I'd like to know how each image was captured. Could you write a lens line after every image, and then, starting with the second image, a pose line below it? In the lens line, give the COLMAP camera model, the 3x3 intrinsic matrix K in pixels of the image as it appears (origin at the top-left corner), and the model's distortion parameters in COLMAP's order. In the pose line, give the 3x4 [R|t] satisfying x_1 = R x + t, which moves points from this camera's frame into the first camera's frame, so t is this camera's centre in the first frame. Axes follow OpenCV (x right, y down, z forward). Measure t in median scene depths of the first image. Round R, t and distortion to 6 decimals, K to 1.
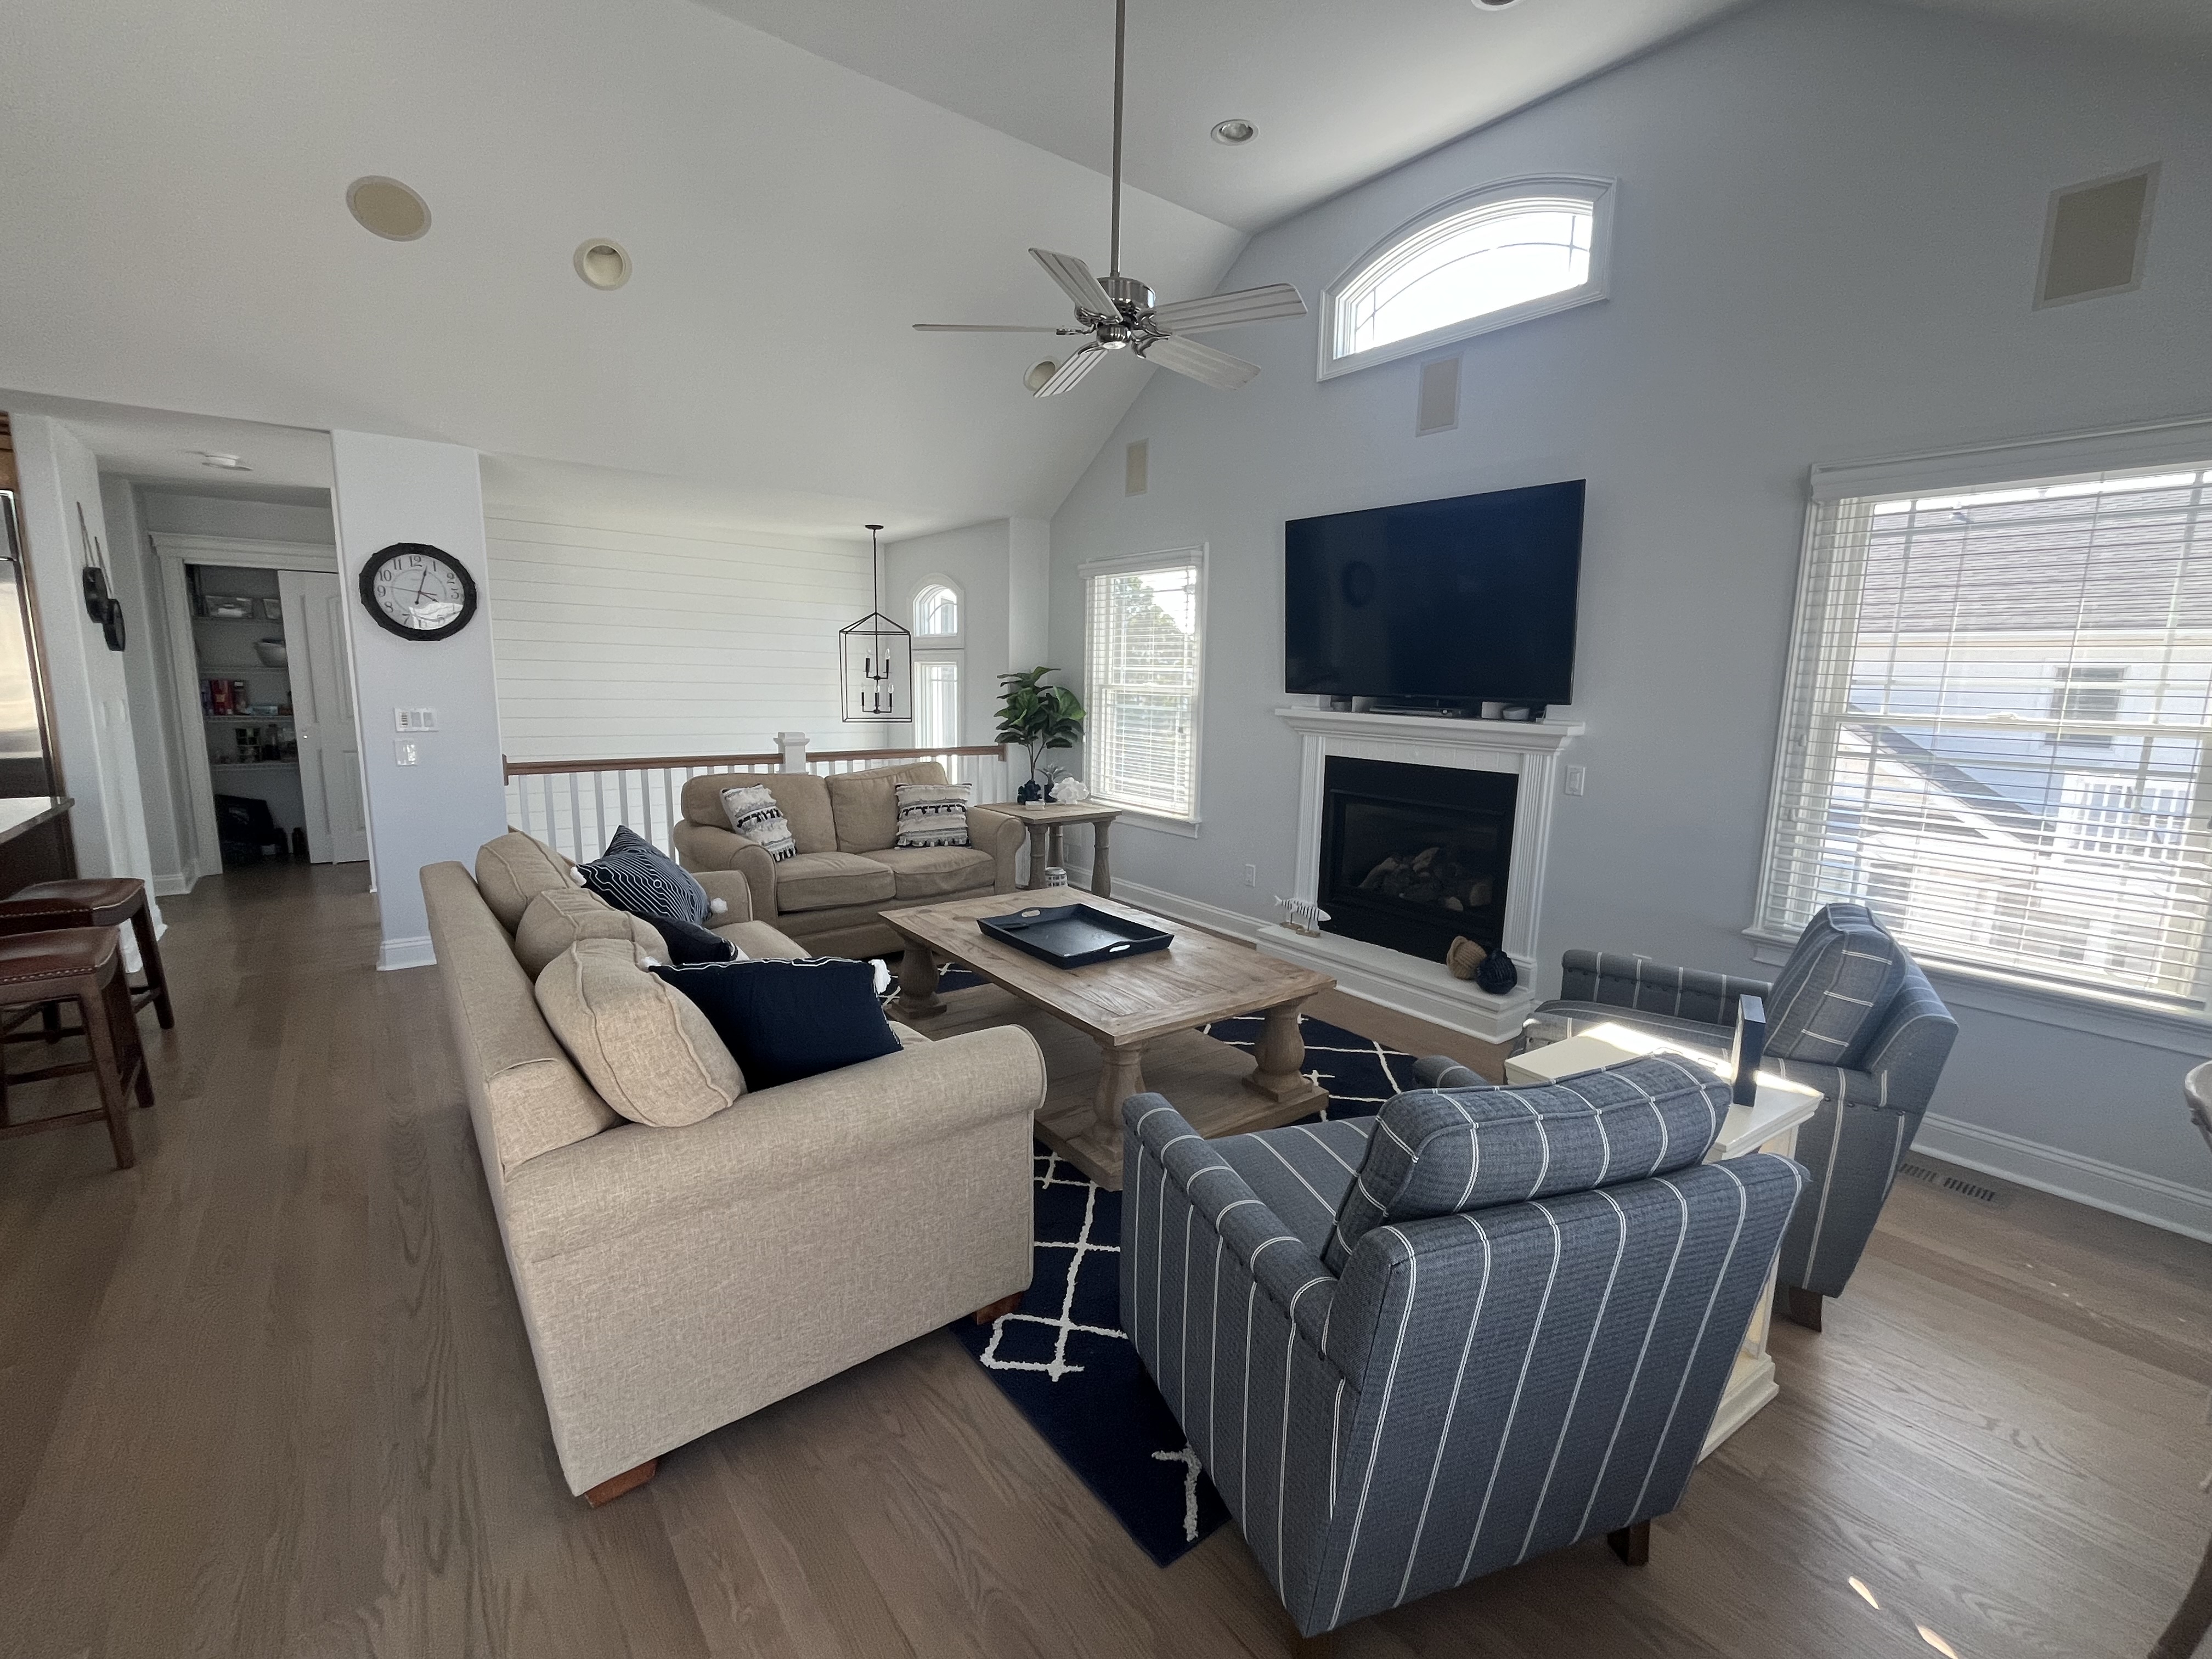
lens RADIAL K [[926.5, 0, 1102.7], [0, 926.5, 819.5], [0, 0, 1]] dist [-0.003645, -0.000584]
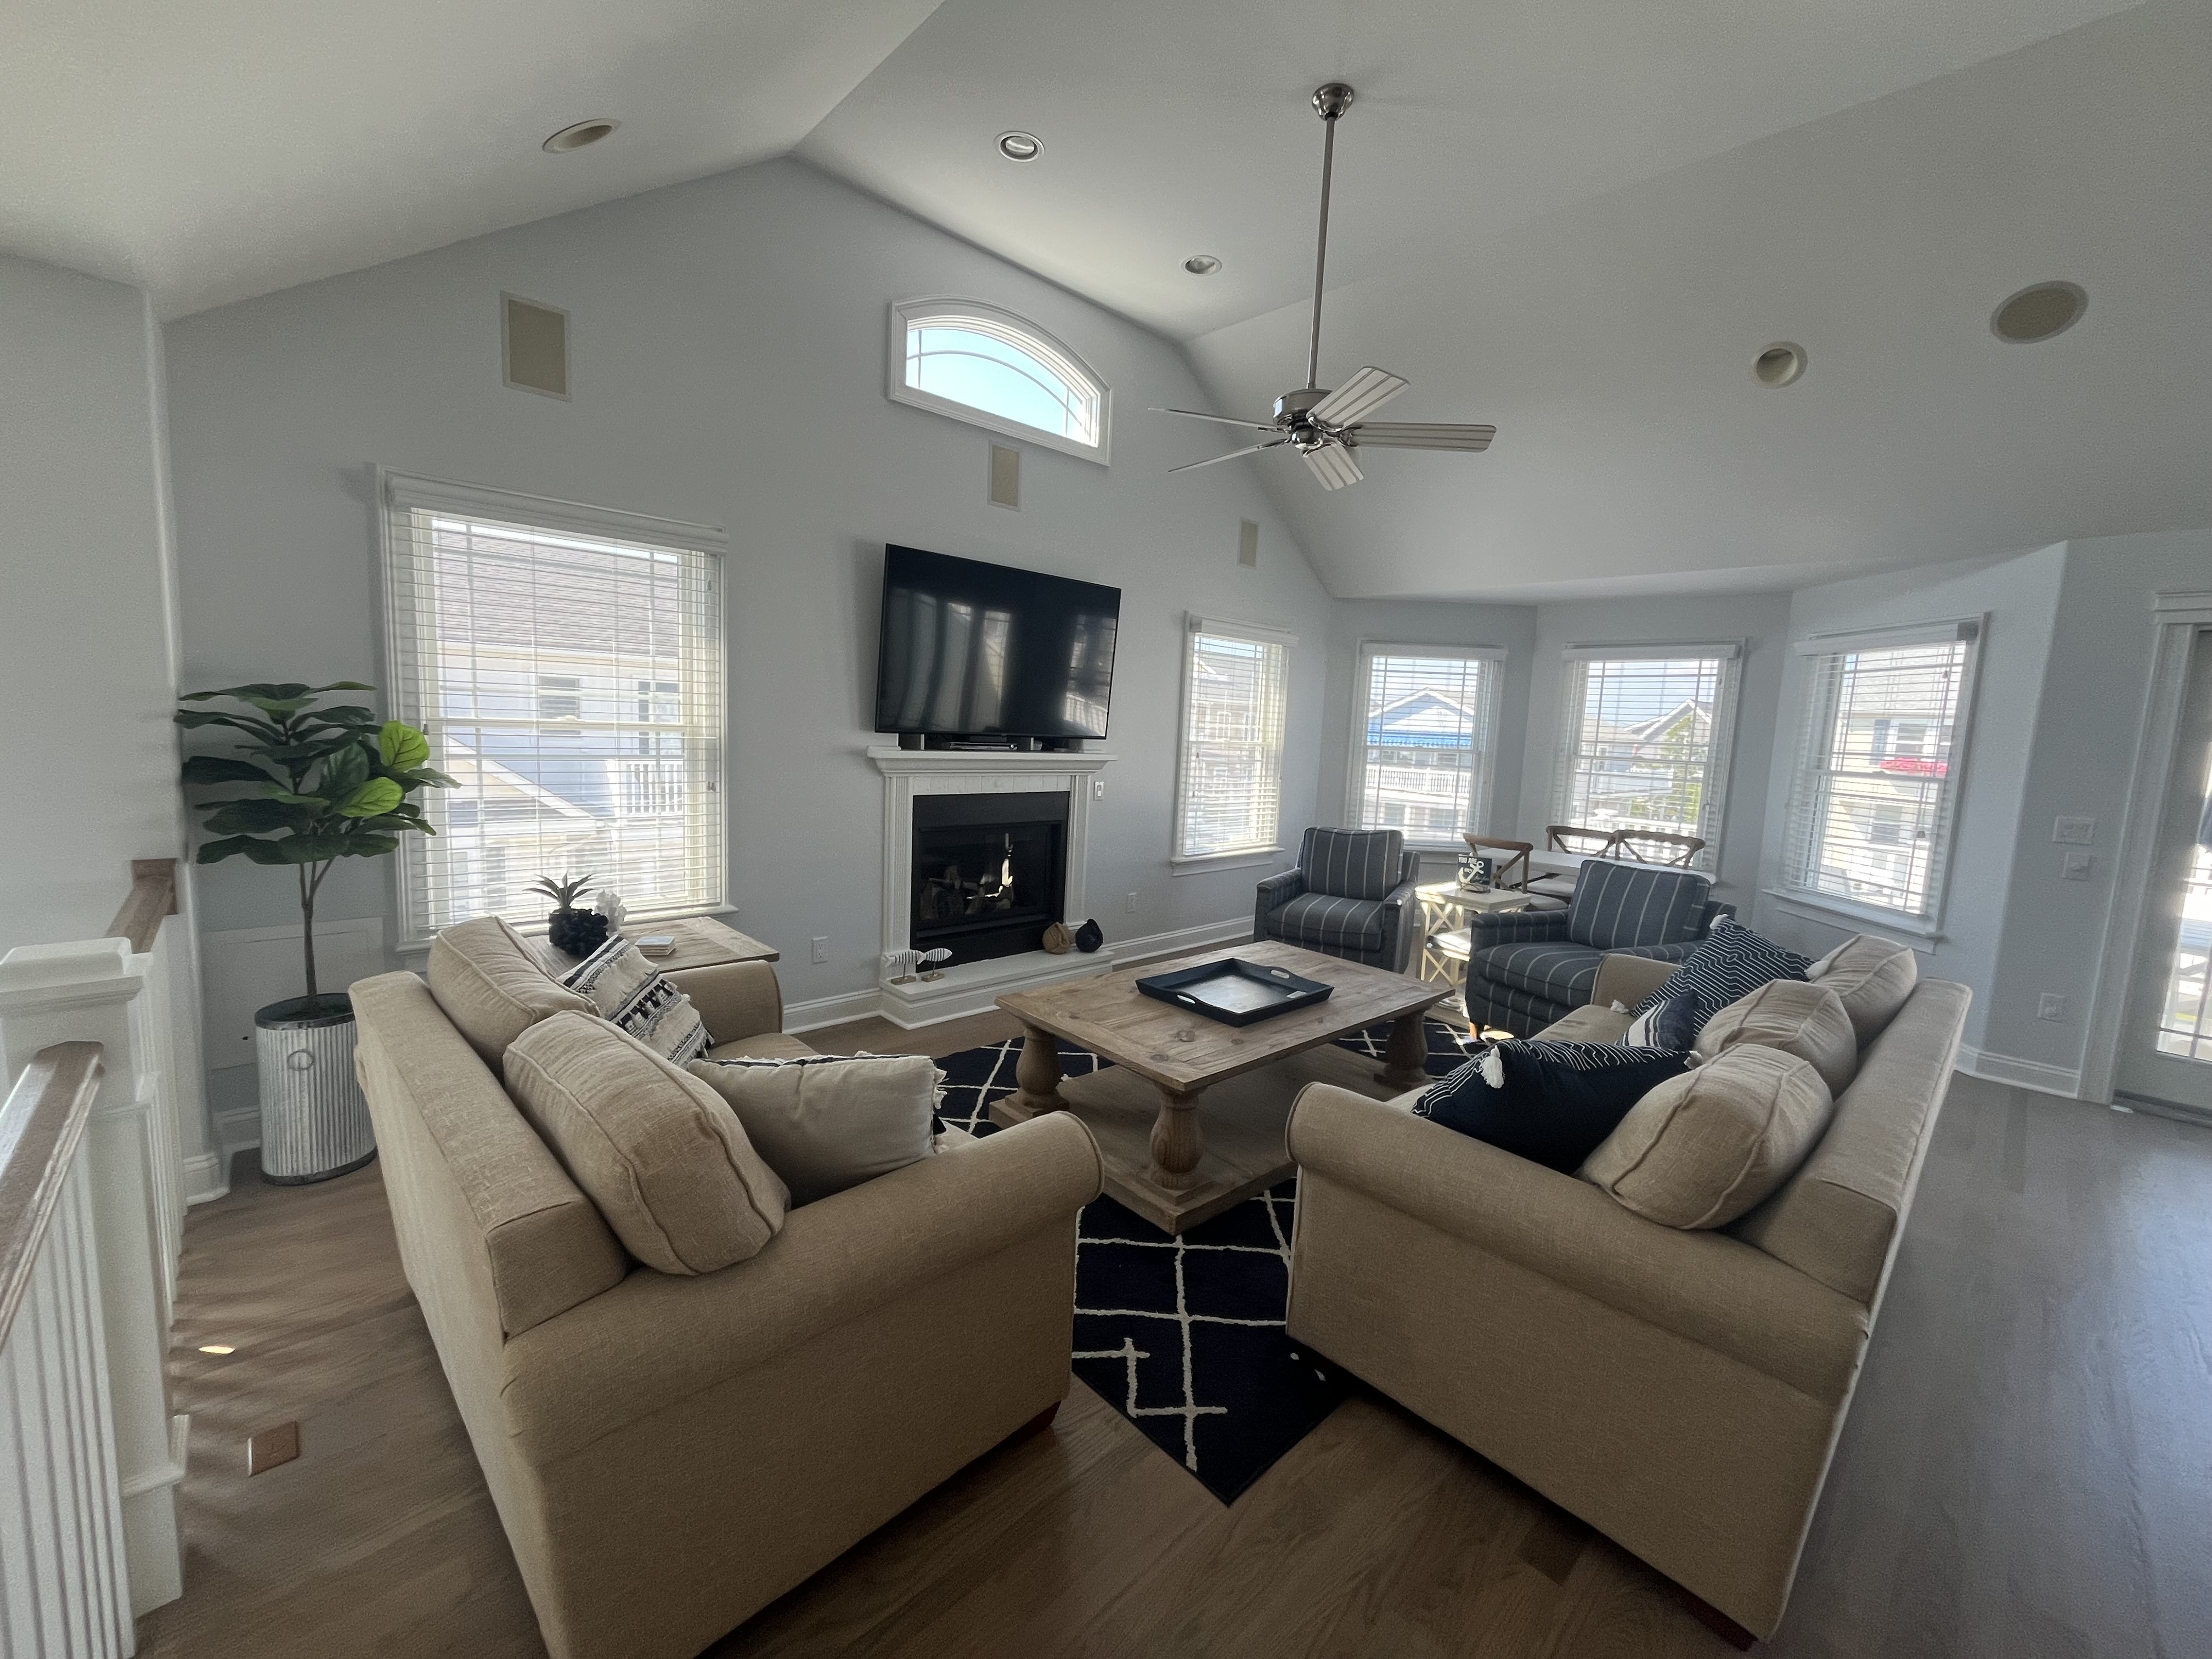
lens RADIAL K [[883.7, 0, 1106.0], [0, 883.7, 829.5], [0, 0, 1]] dist [-0.000323, -0.000042]
pose [[-0.076773, -0.147290, 0.986109, -0.722485], [0.114319, 0.981205, 0.155458, -0.163563], [-0.990473, 0.124666, -0.058492, 0.892767]]
